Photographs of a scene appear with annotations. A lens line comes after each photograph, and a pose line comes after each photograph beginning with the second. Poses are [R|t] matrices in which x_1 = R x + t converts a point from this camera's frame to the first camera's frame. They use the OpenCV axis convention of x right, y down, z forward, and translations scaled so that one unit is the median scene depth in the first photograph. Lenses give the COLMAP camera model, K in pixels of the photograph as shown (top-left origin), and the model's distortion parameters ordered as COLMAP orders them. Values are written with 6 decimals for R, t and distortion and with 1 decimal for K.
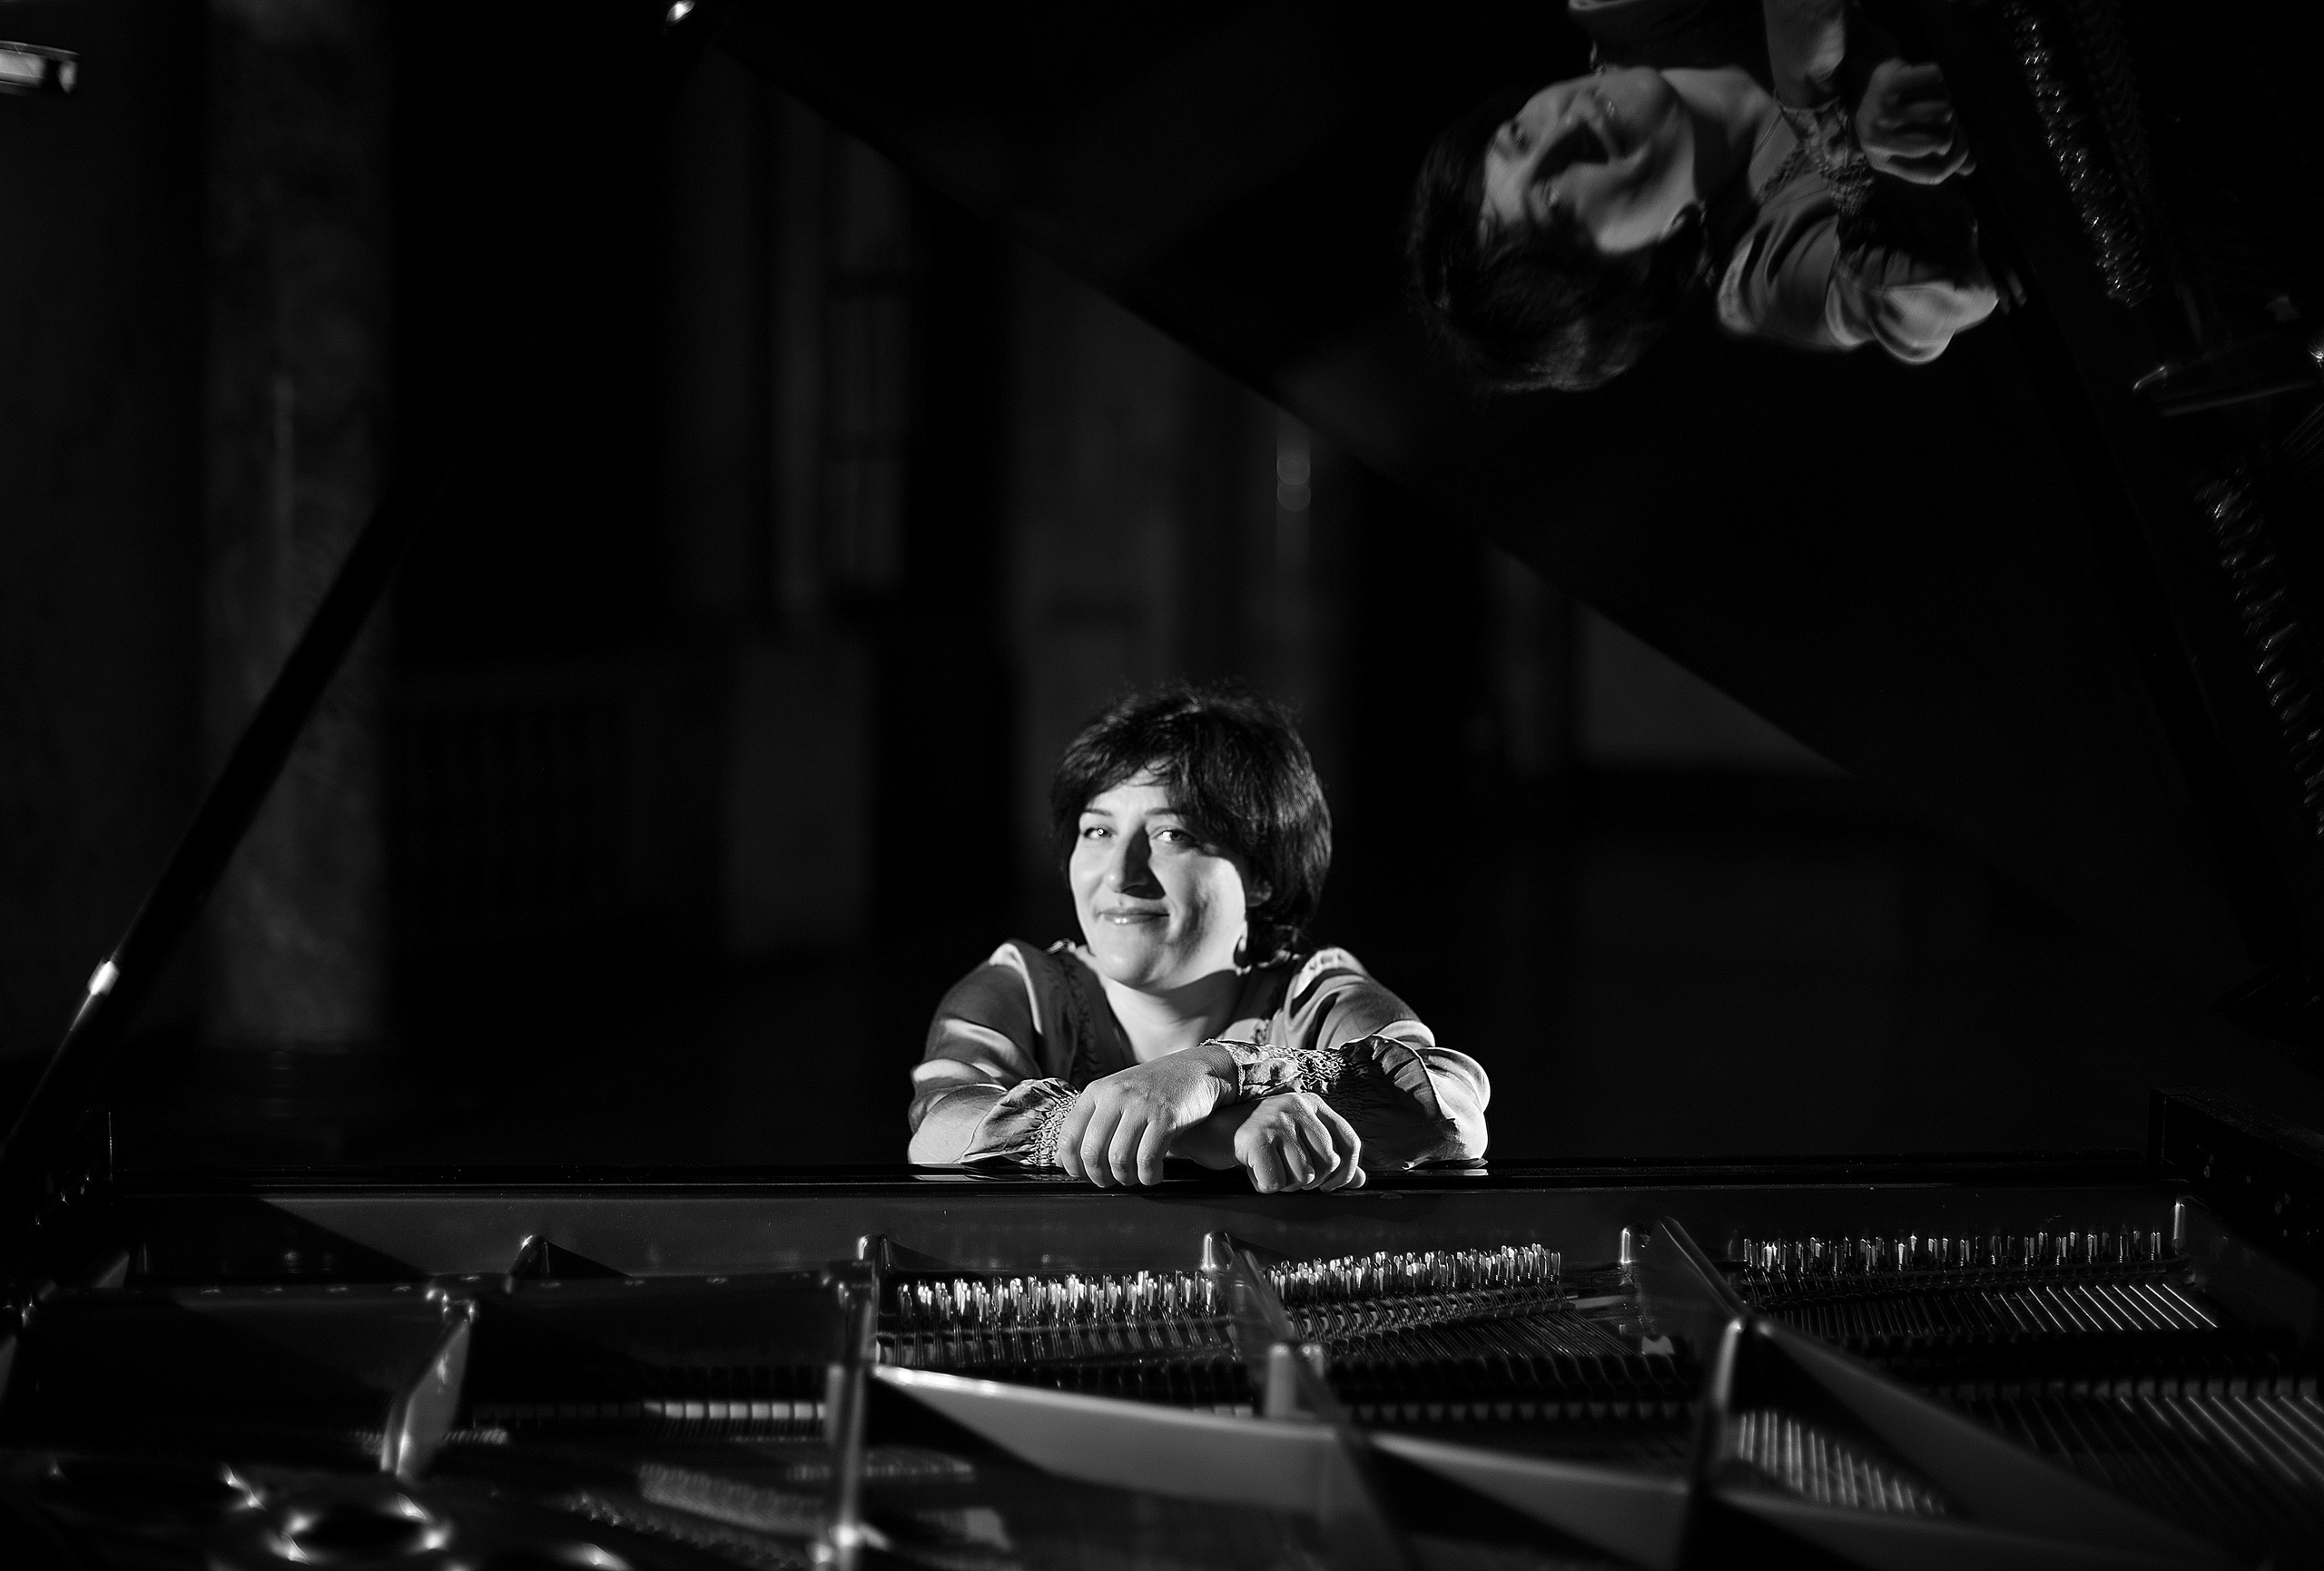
lens RADIAL K [[3312.5, 0, 1162.0], [0, 3312.5, 785.5], [0, 0, 1]] dist [-0.138657, 0.054193]
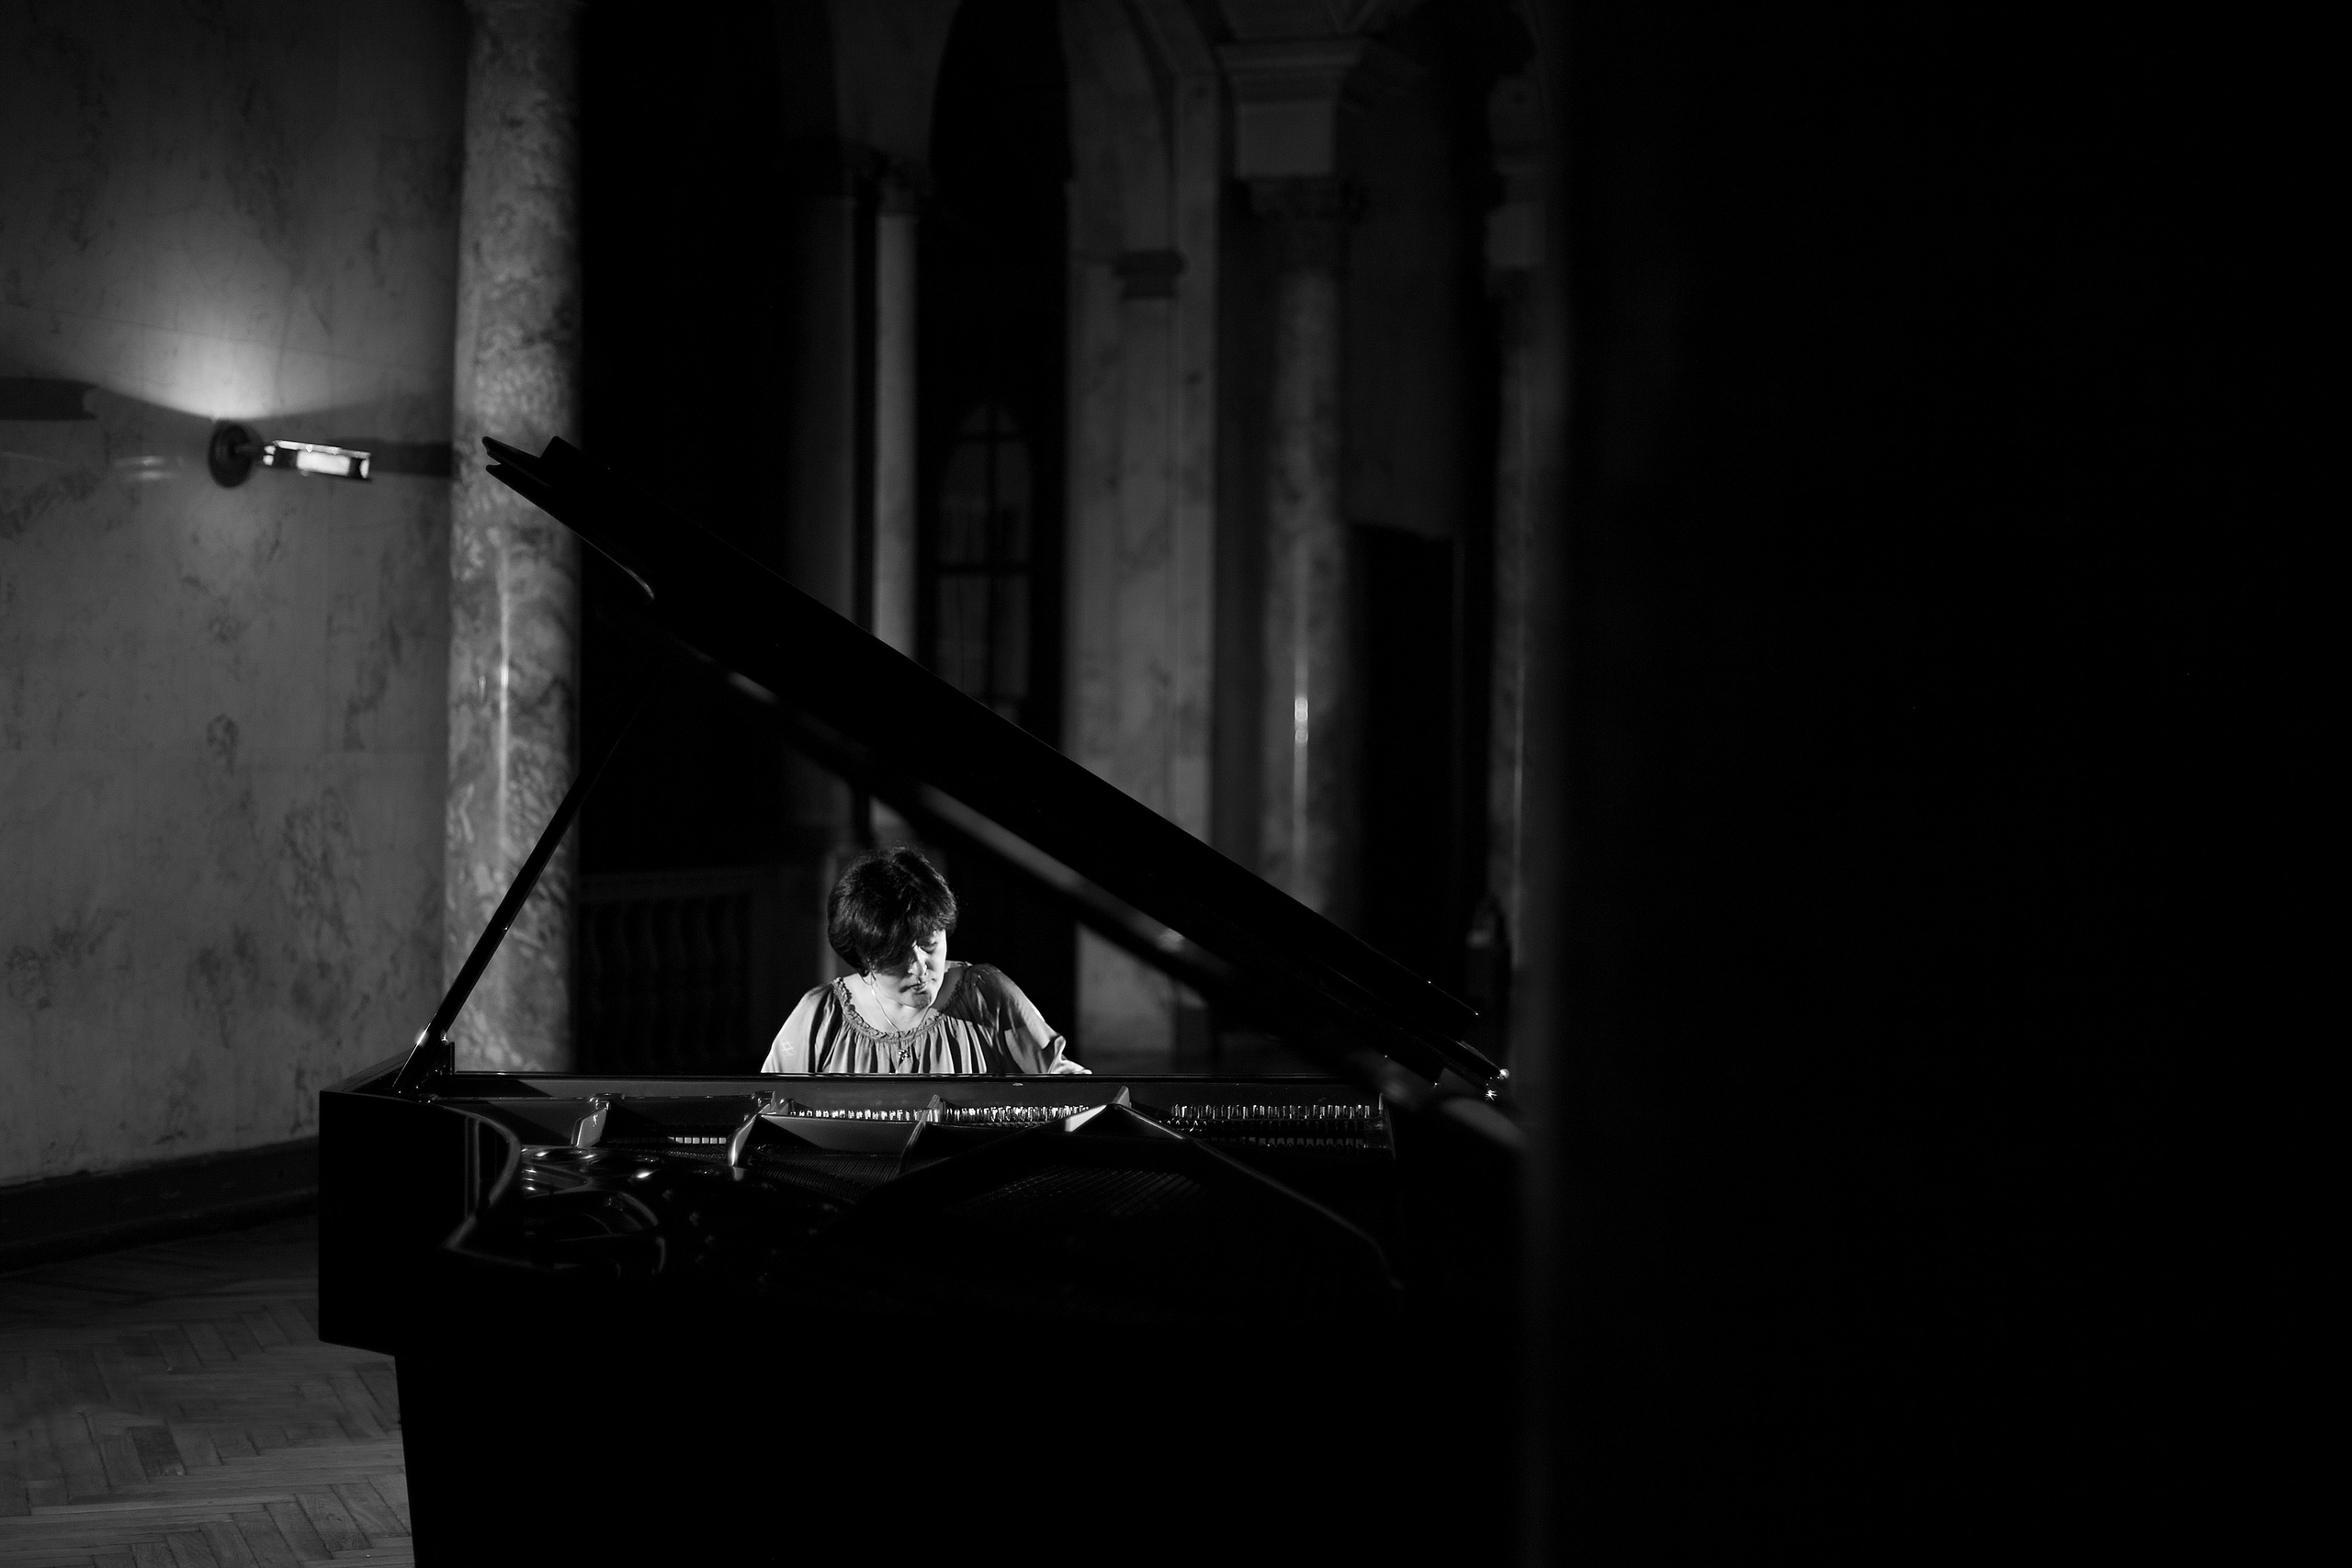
lens RADIAL K [[3347.7, 0, 1176.0], [0, 3347.7, 784.0], [0, 0, 1]] dist [-0.152873, 0.061949]
pose [[0.998694, 0.001267, -0.051072, 0.099950], [-0.004793, 0.997607, -0.068979, 0.026387], [0.050862, 0.069134, 0.996310, -0.432250]]
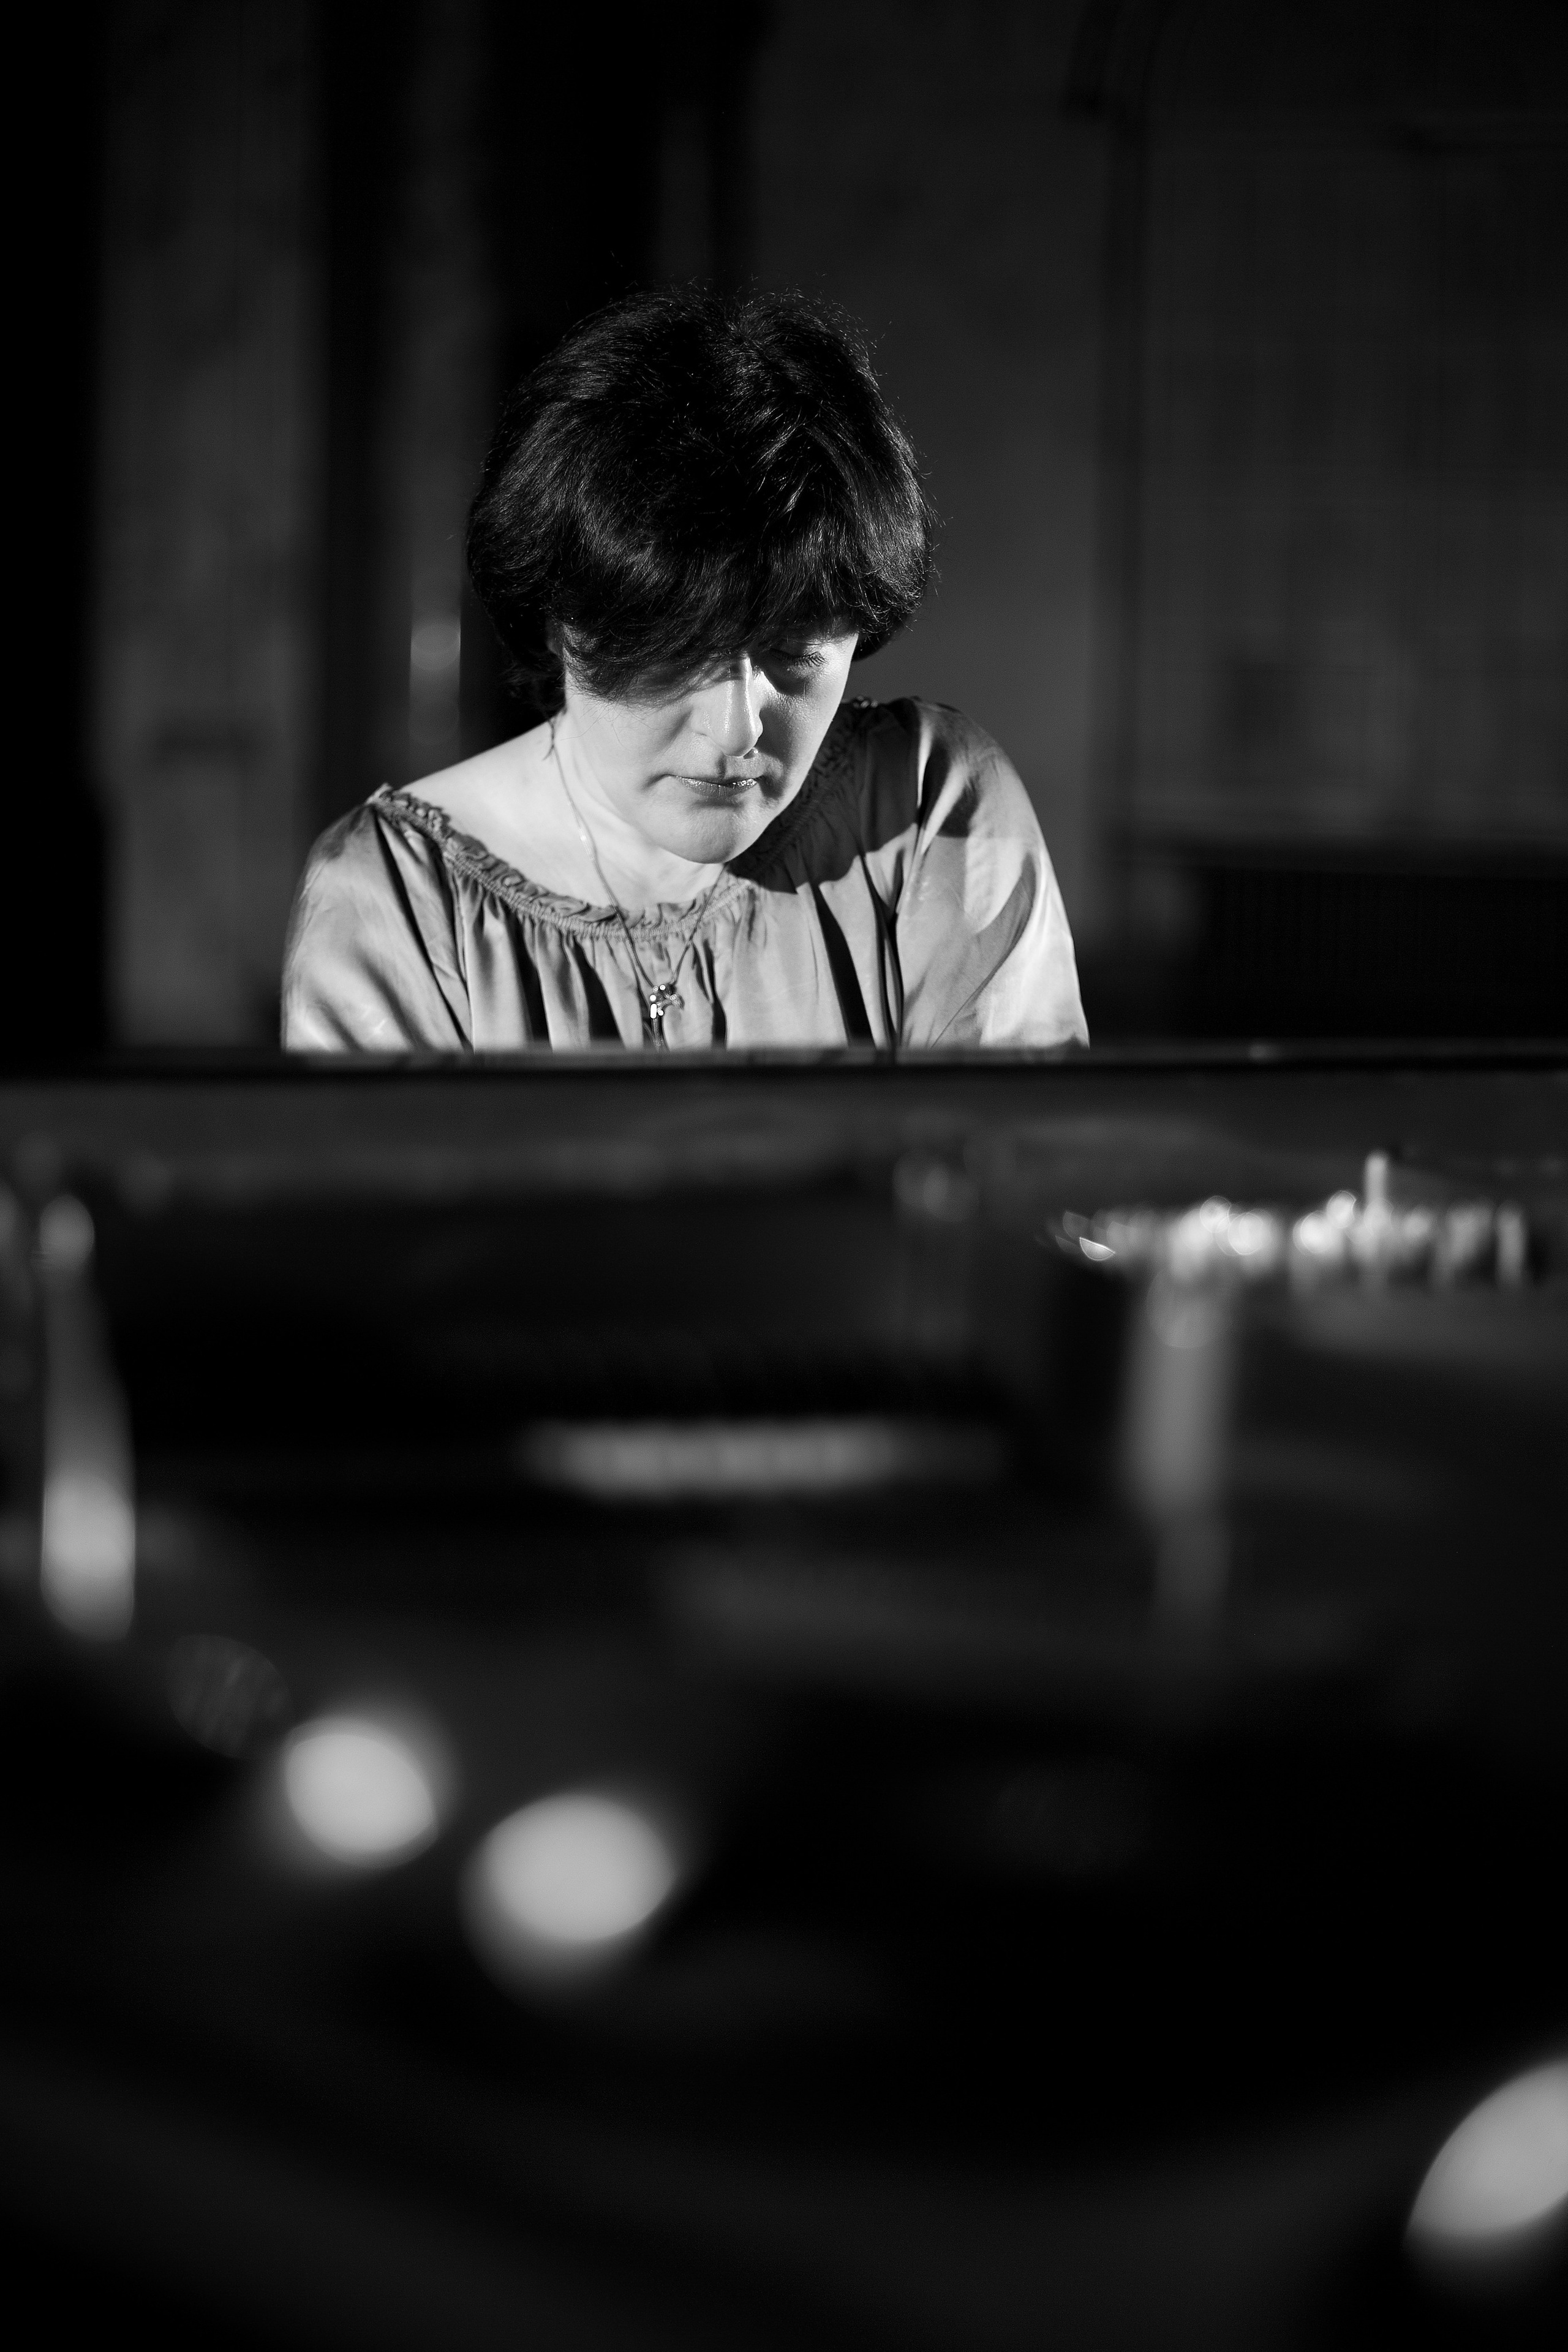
lens RADIAL K [[3348.1, 0, 676.7], [0, 3348.1, 1175.1], [0, 0, 1]] dist [-0.152873, 0.061949]
pose [[0.989373, -0.002417, 0.145376, -0.043985], [-0.003909, 0.999058, 0.043214, 0.040800], [-0.145344, -0.043323, 0.988432, 0.223041]]
